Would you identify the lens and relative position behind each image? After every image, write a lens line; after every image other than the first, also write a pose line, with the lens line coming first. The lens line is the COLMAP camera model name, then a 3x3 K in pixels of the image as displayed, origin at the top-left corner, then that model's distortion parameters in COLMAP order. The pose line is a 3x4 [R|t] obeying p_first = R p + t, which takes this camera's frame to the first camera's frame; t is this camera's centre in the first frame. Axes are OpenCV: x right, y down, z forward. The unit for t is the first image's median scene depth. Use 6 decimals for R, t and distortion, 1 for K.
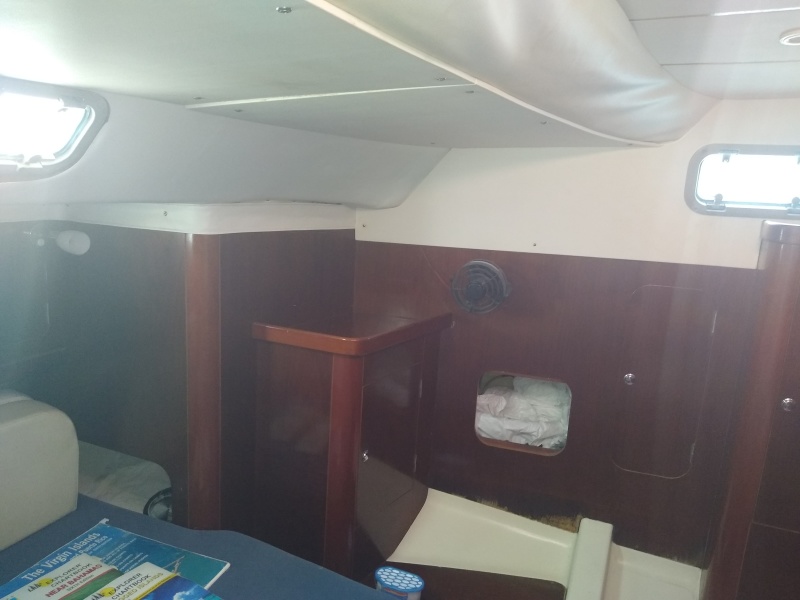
lens RADIAL K [[630.8, 0, 400.0], [0, 630.8, 300.0], [0, 0, 1]] dist [0.085882, -0.133684]
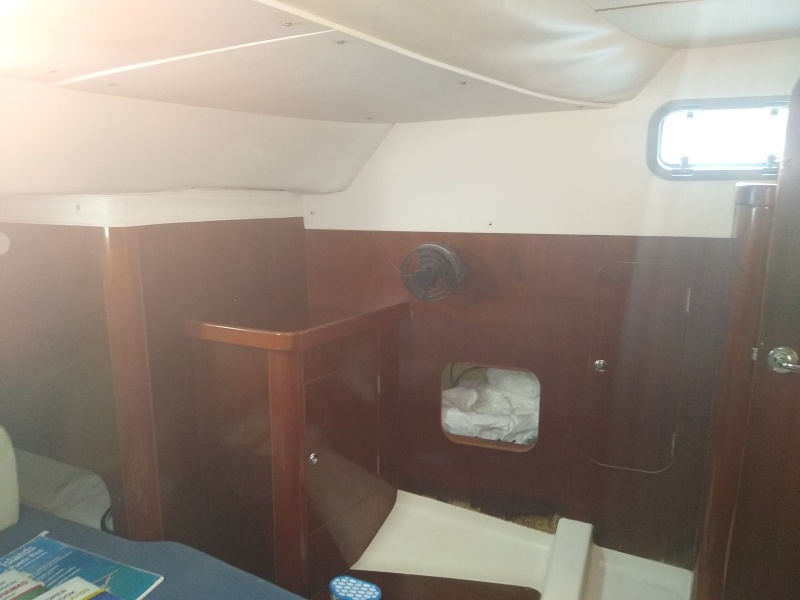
lens RADIAL K [[630.8, 0, 400.0], [0, 630.8, 300.0], [0, 0, 1]] dist [0.085882, -0.133684]
pose [[0.997747, -0.041015, -0.053092, 0.129325], [0.041237, 0.999145, 0.003101, 0.015431], [0.052919, -0.005284, 0.998585, 0.075109]]
